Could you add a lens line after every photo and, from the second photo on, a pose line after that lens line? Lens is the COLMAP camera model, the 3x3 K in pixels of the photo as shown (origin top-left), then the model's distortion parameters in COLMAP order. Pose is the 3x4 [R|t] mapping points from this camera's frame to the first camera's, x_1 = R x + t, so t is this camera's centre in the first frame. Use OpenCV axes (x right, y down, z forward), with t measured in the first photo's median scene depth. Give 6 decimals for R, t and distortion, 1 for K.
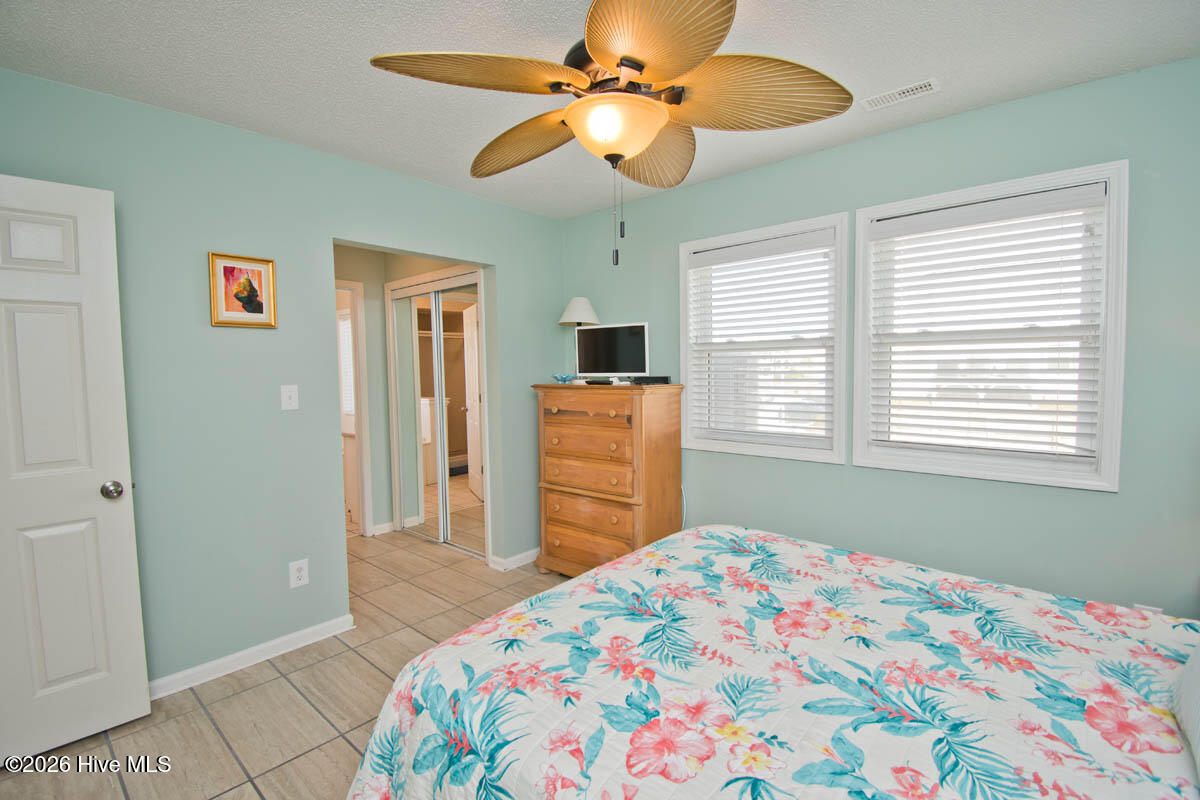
lens RADIAL K [[537.2, 0, 600.0], [0, 537.2, 400.0], [0, 0, 1]] dist [0.002003, -0.017102]
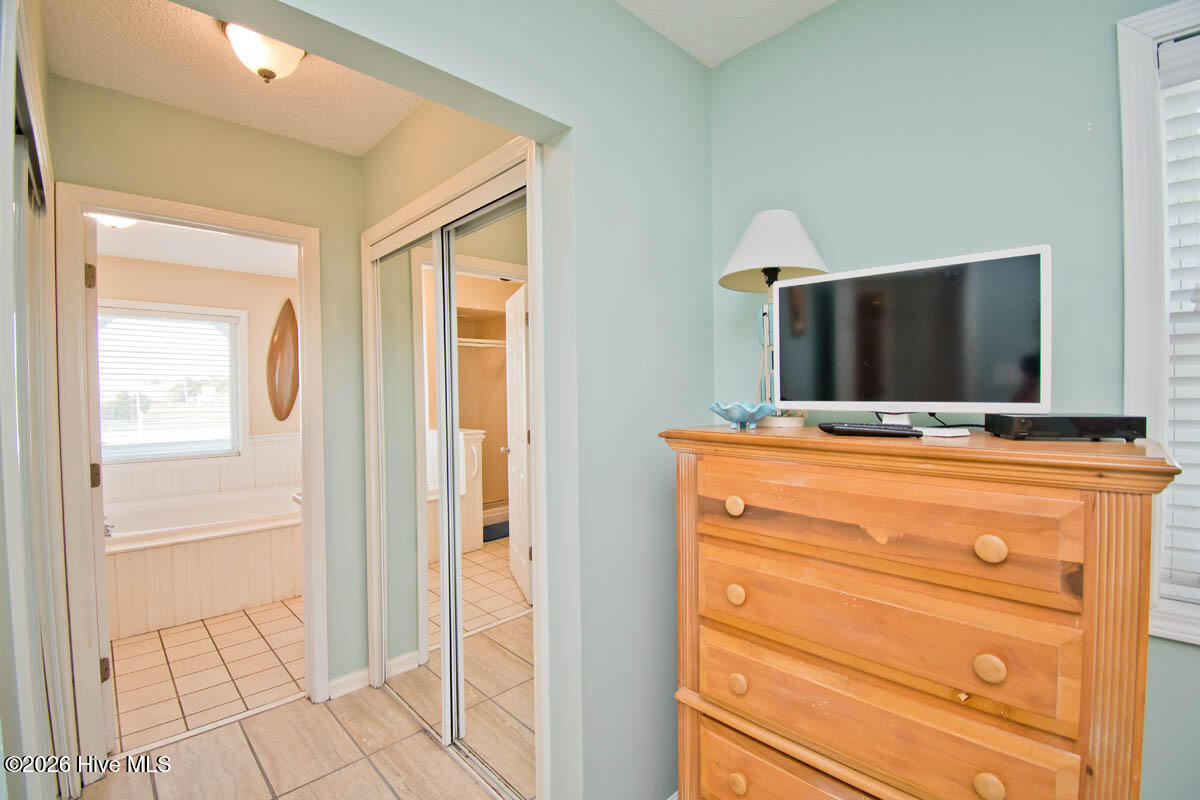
lens RADIAL K [[537.2, 0, 600.0], [0, 537.2, 400.0], [0, 0, 1]] dist [0.002003, -0.017102]
pose [[0.996505, 0.006728, -0.083259, -0.138150], [-0.010052, 0.999166, -0.039575, -0.034983], [0.082923, 0.040274, 0.995742, 0.606423]]
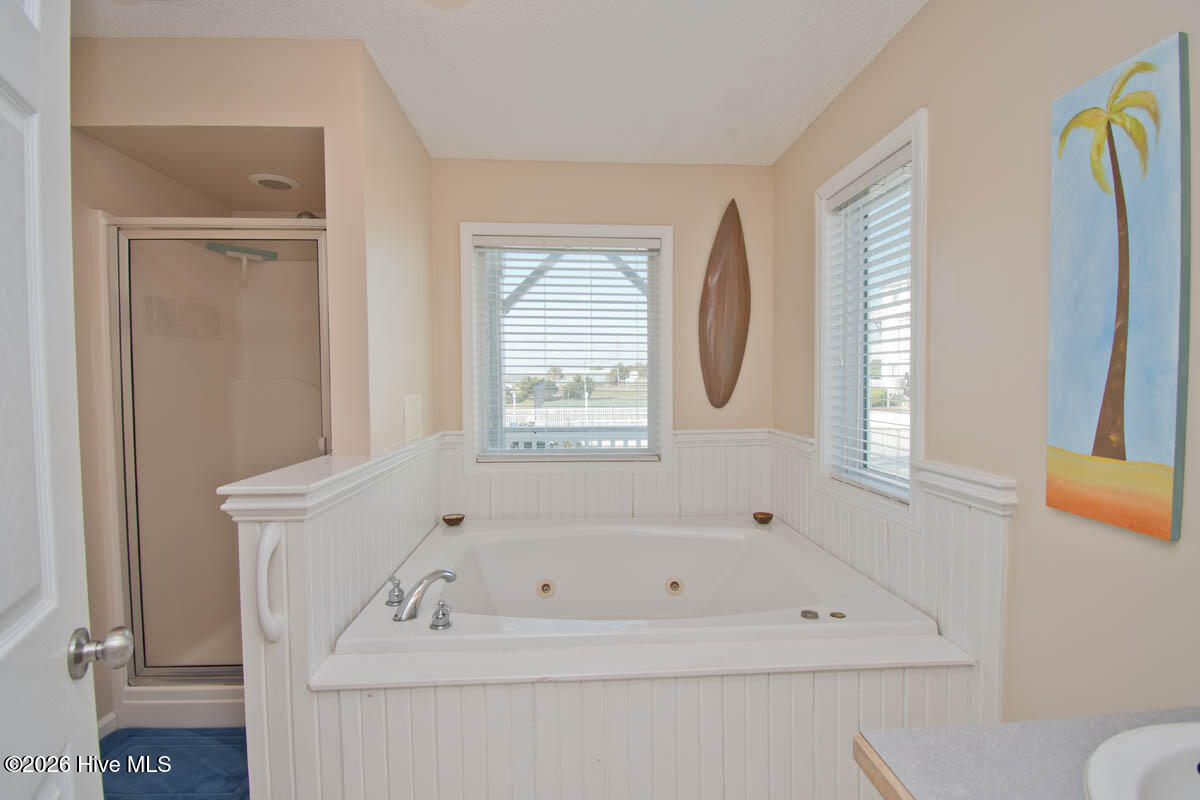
lens RADIAL K [[537.2, 0, 600.0], [0, 537.2, 400.0], [0, 0, 1]] dist [0.002003, -0.017102]
pose [[0.709285, 0.036276, -0.703987, -0.357858], [-0.045026, 0.998967, 0.006111, -0.035760], [0.703482, 0.027363, 0.710186, 0.878239]]
